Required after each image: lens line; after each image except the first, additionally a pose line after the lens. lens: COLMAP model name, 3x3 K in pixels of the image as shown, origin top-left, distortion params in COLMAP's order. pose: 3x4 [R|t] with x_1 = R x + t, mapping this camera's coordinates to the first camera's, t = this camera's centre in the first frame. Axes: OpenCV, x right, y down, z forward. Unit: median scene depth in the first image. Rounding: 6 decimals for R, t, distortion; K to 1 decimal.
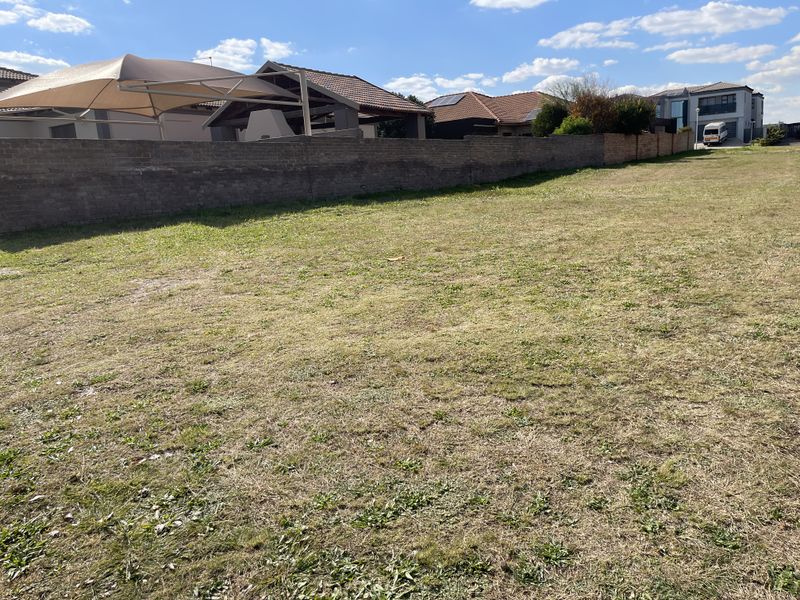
lens RADIAL K [[599.3, 0, 400.0], [0, 599.3, 300.0], [0, 0, 1]] dist [0.004068, -0.010193]
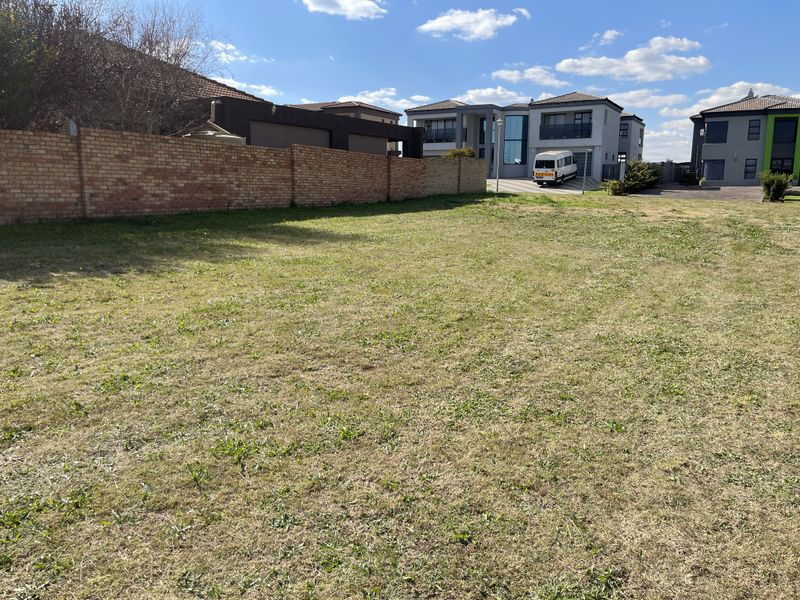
lens RADIAL K [[599.3, 0, 400.0], [0, 599.3, 300.0], [0, 0, 1]] dist [0.004068, -0.010193]
pose [[0.990556, 0.056102, 0.125107, 0.286717], [-0.052953, 0.998194, -0.028352, -0.109250], [-0.126472, 0.021460, 0.991738, 0.387441]]
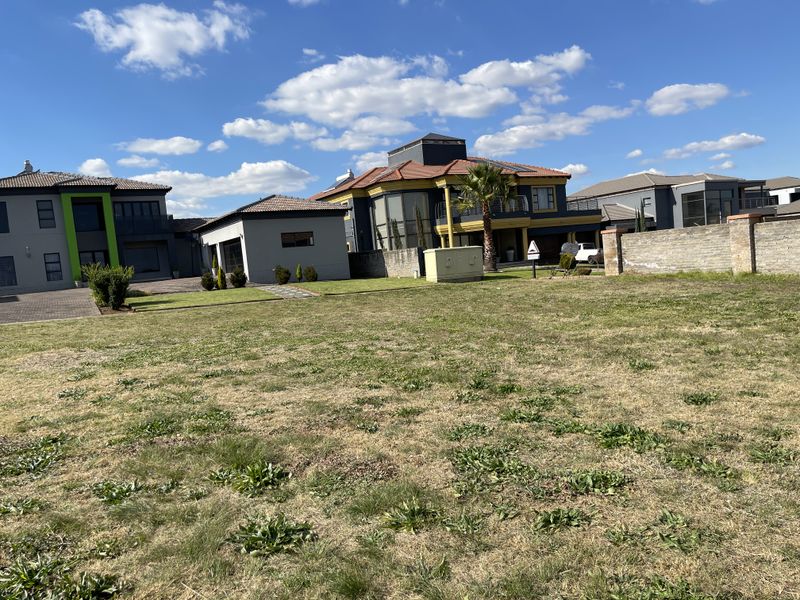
lens RADIAL K [[599.3, 0, 400.0], [0, 599.3, 300.0], [0, 0, 1]] dist [0.004068, -0.010193]
pose [[0.378654, -0.021120, 0.925297, 0.425000], [0.251730, 0.964402, -0.081001, -0.167044], [-0.890648, 0.263597, 0.370491, 0.603579]]
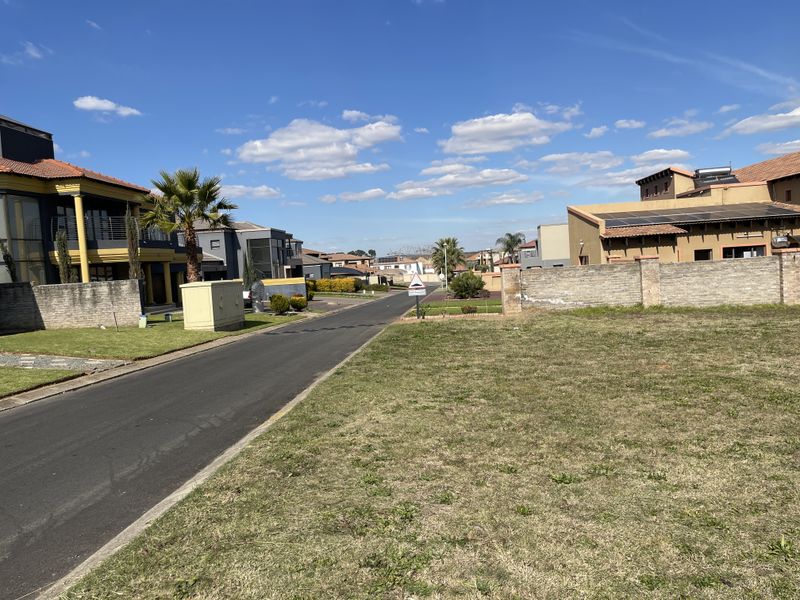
lens RADIAL K [[599.3, 0, 400.0], [0, 599.3, 300.0], [0, 0, 1]] dist [0.004068, -0.010193]
pose [[-0.546574, 0.057233, 0.835453, 0.498809], [0.269026, 0.956778, 0.110458, -0.206739], [-0.793021, 0.285132, -0.538347, 0.738574]]
